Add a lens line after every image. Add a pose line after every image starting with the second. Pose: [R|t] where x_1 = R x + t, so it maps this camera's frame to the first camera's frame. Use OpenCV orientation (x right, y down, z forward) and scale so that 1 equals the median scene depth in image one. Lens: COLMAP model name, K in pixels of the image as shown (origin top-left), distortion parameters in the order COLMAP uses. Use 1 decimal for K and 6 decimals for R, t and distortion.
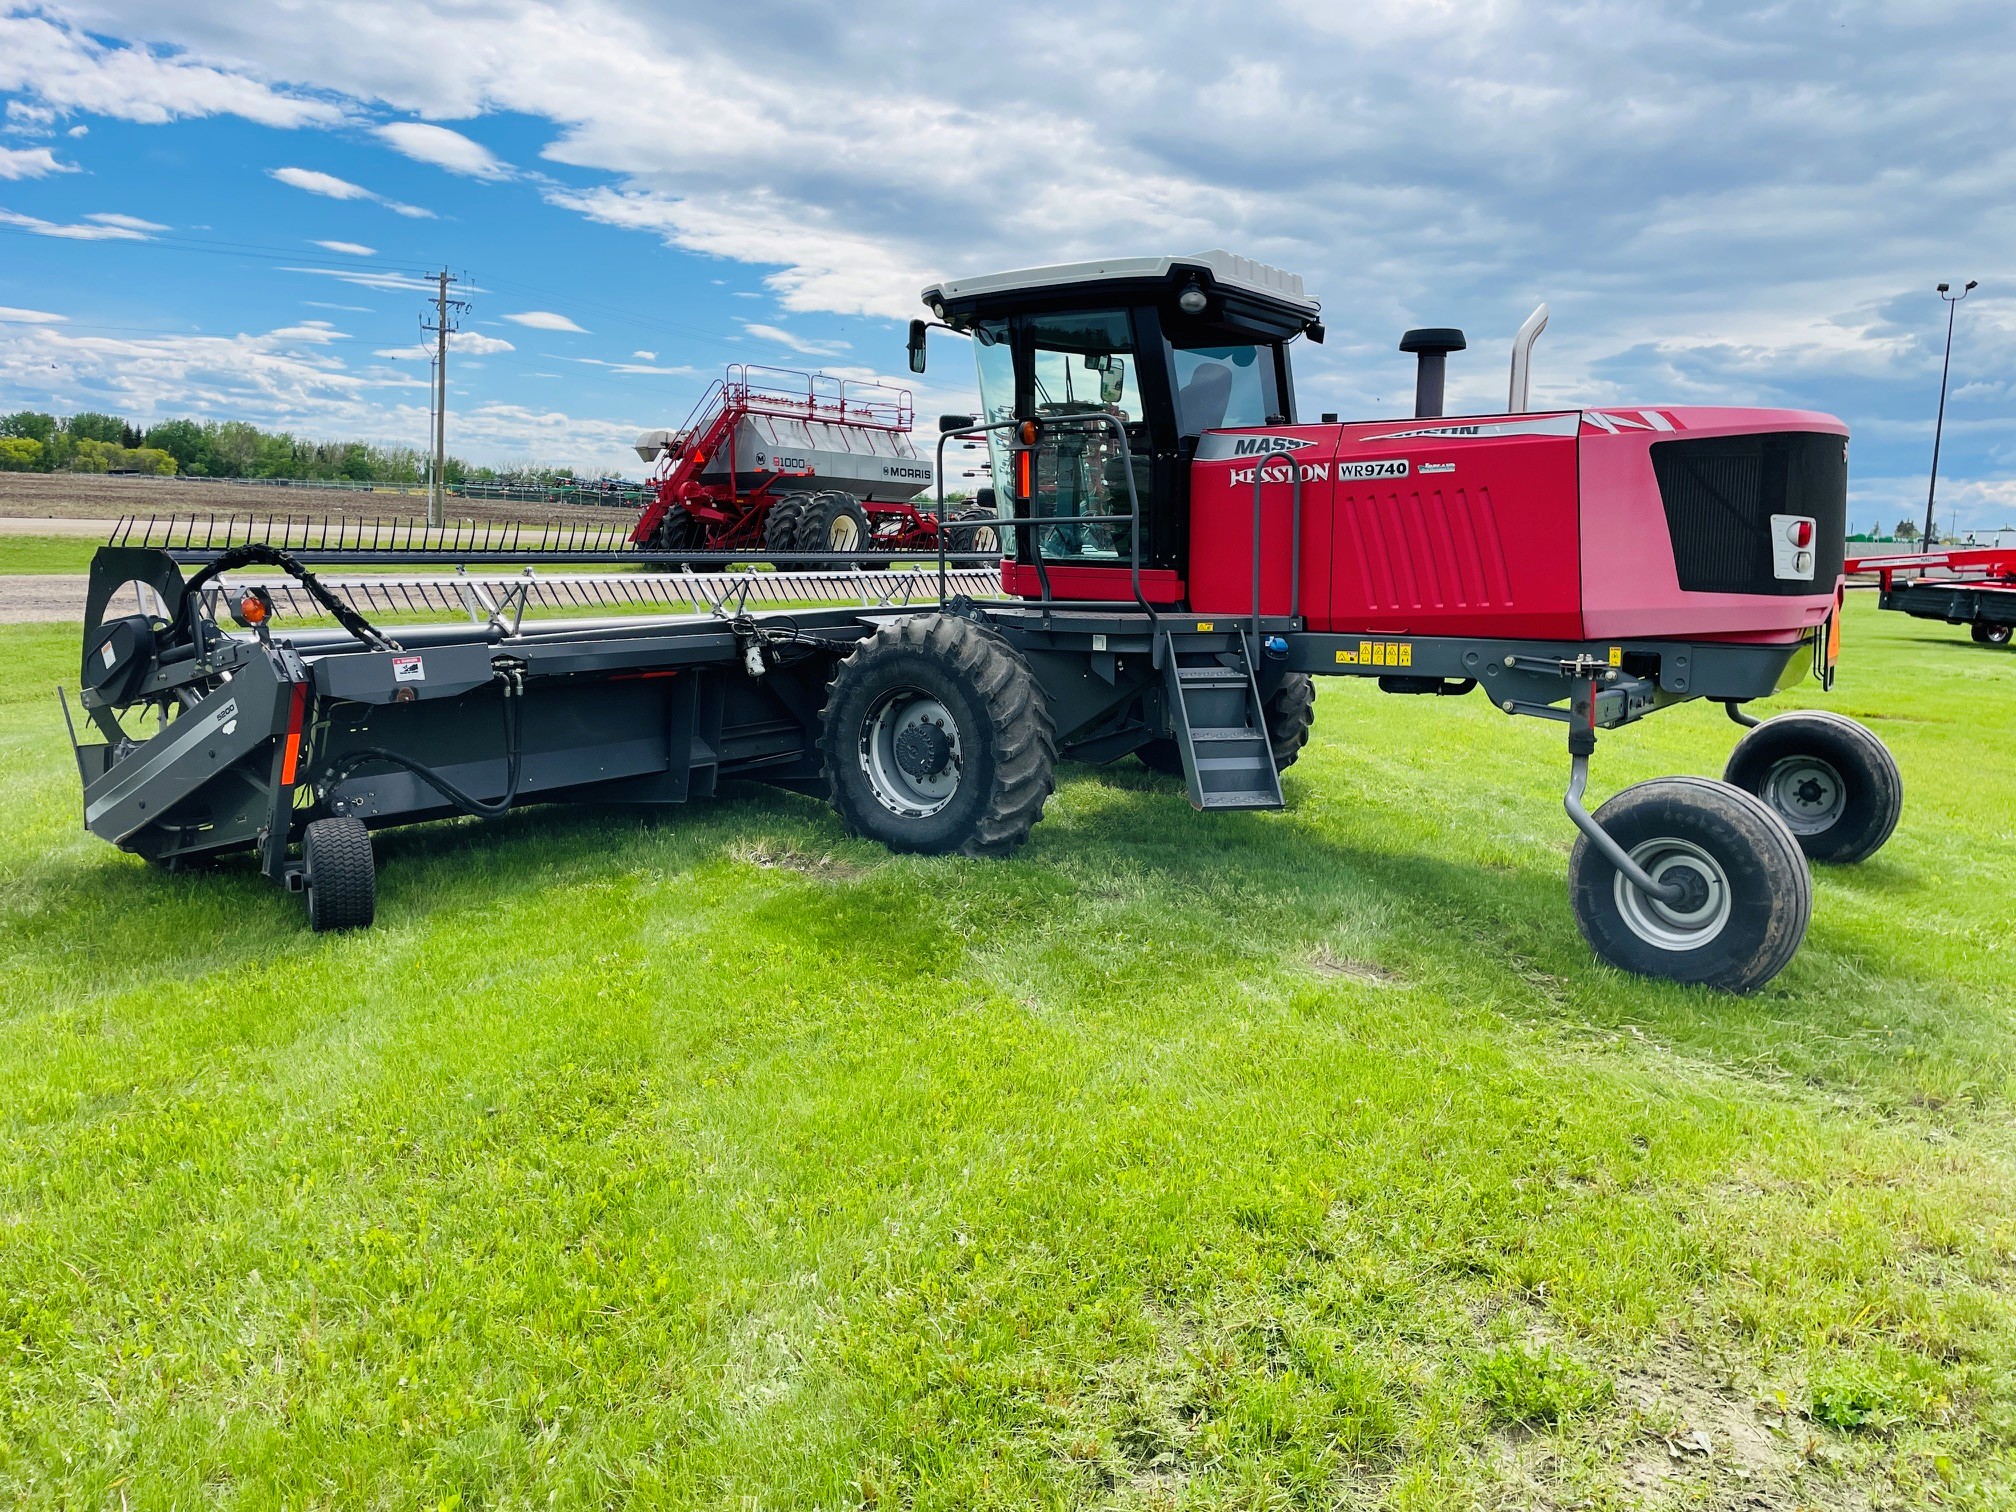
lens RADIAL K [[1542.8, 0, 1008.0], [0, 1542.8, 756.0], [0, 0, 1]] dist [0.041065, -0.002034]
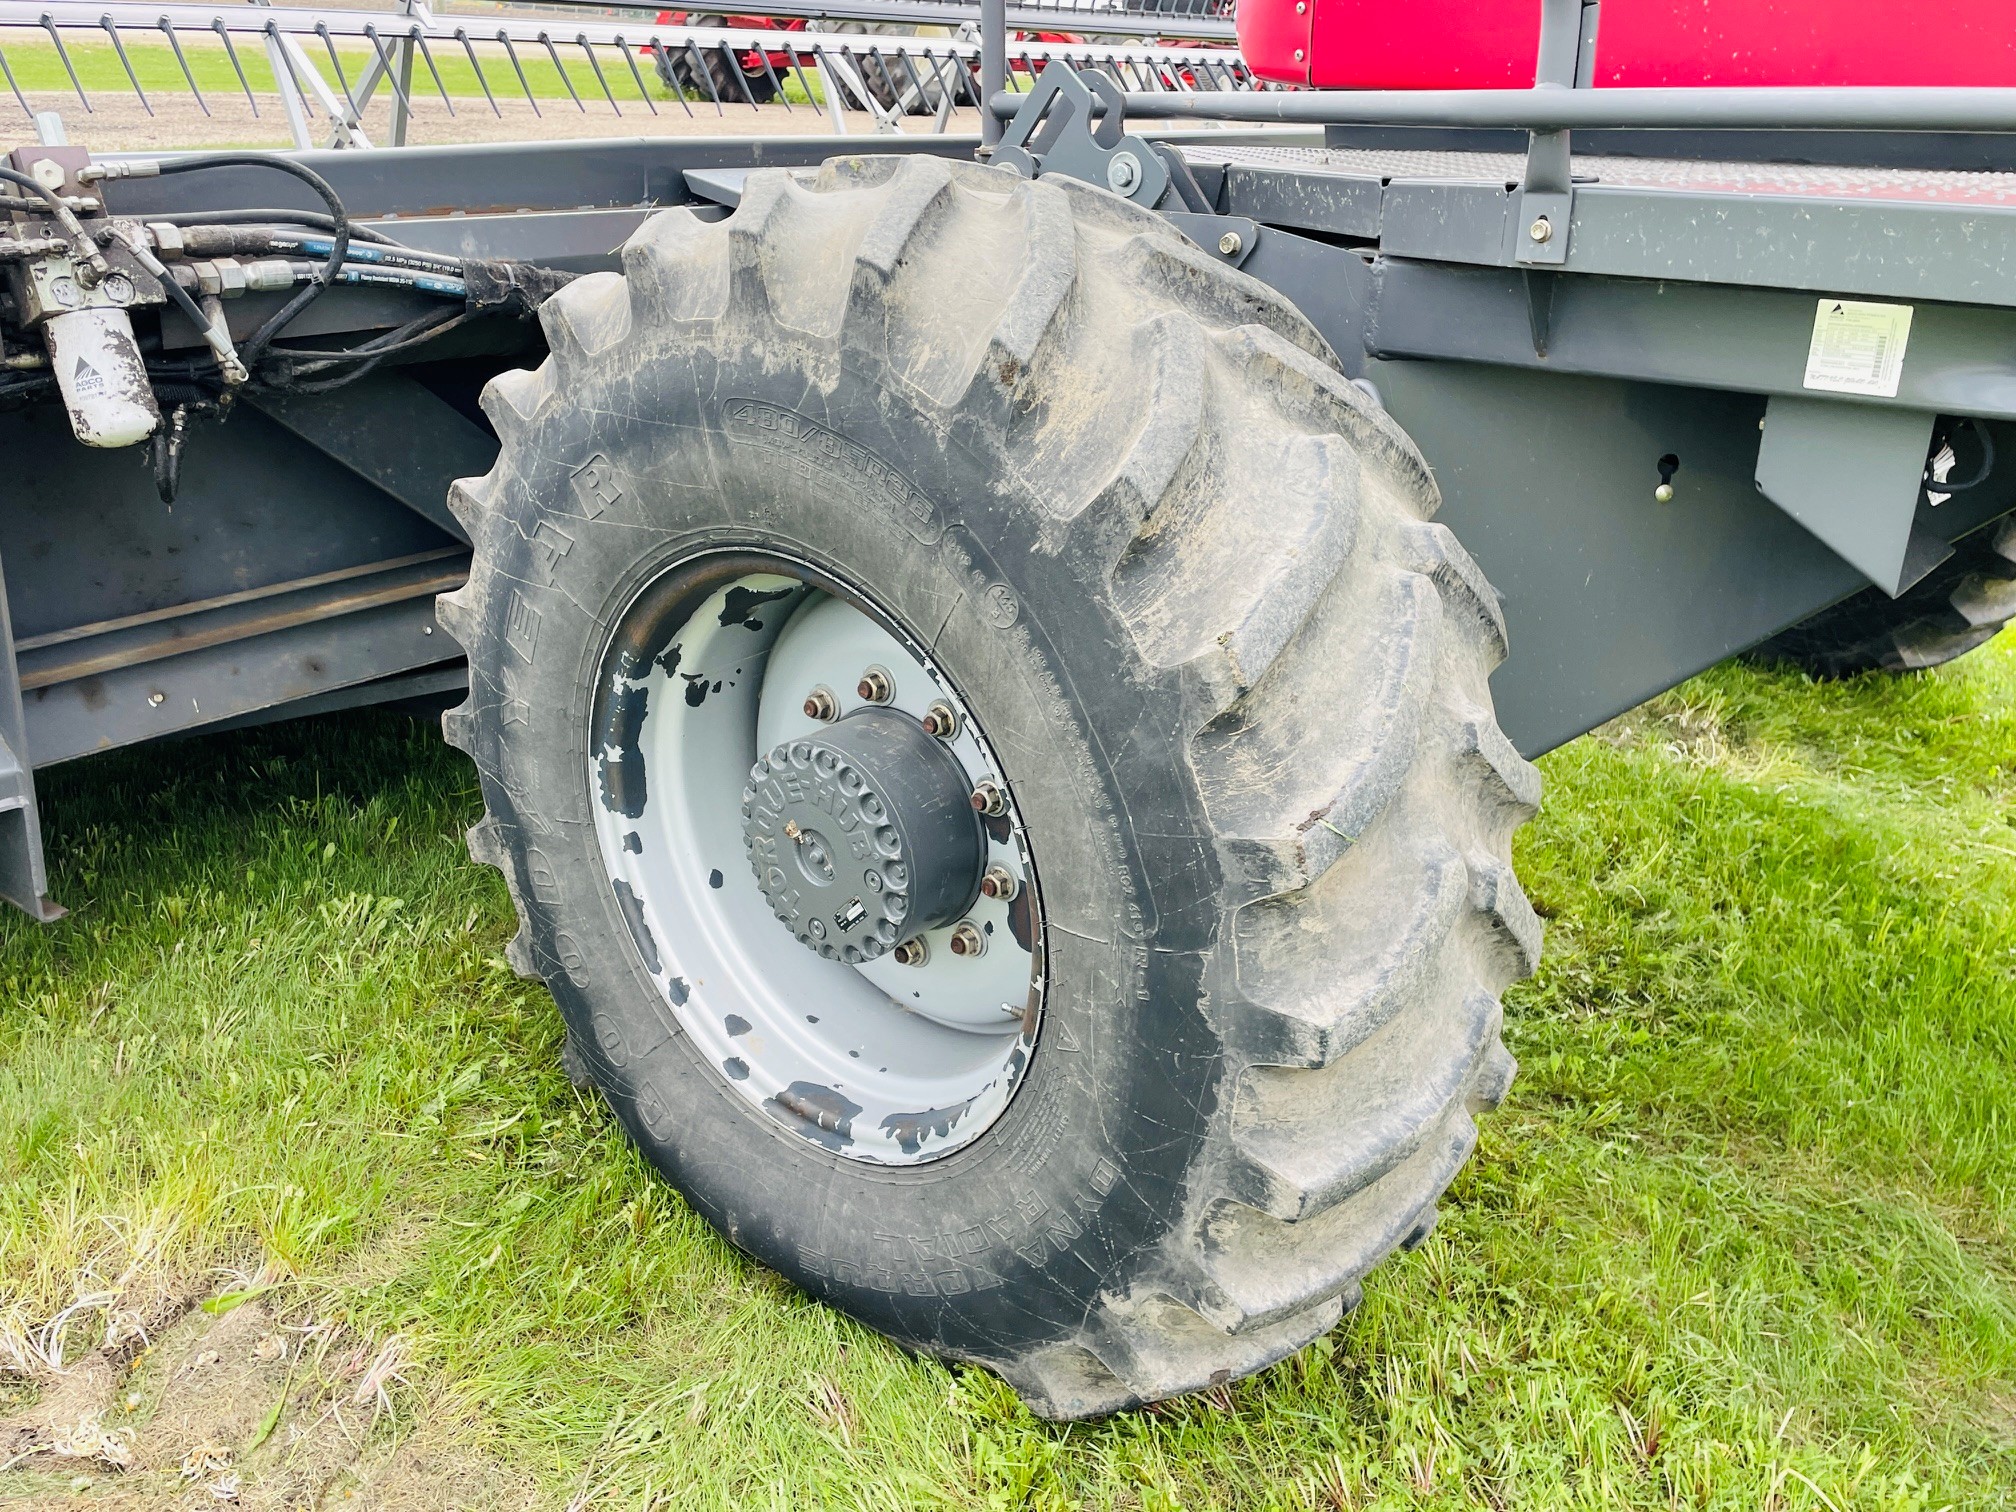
lens RADIAL K [[1542.8, 0, 1008.0], [0, 1542.8, 756.0], [0, 0, 1]] dist [0.041065, -0.002034]
pose [[0.997087, 0.038028, -0.066110, -0.021494], [-0.018994, 0.963330, 0.267647, -0.073429], [0.073864, -0.265611, 0.961246, 0.807306]]
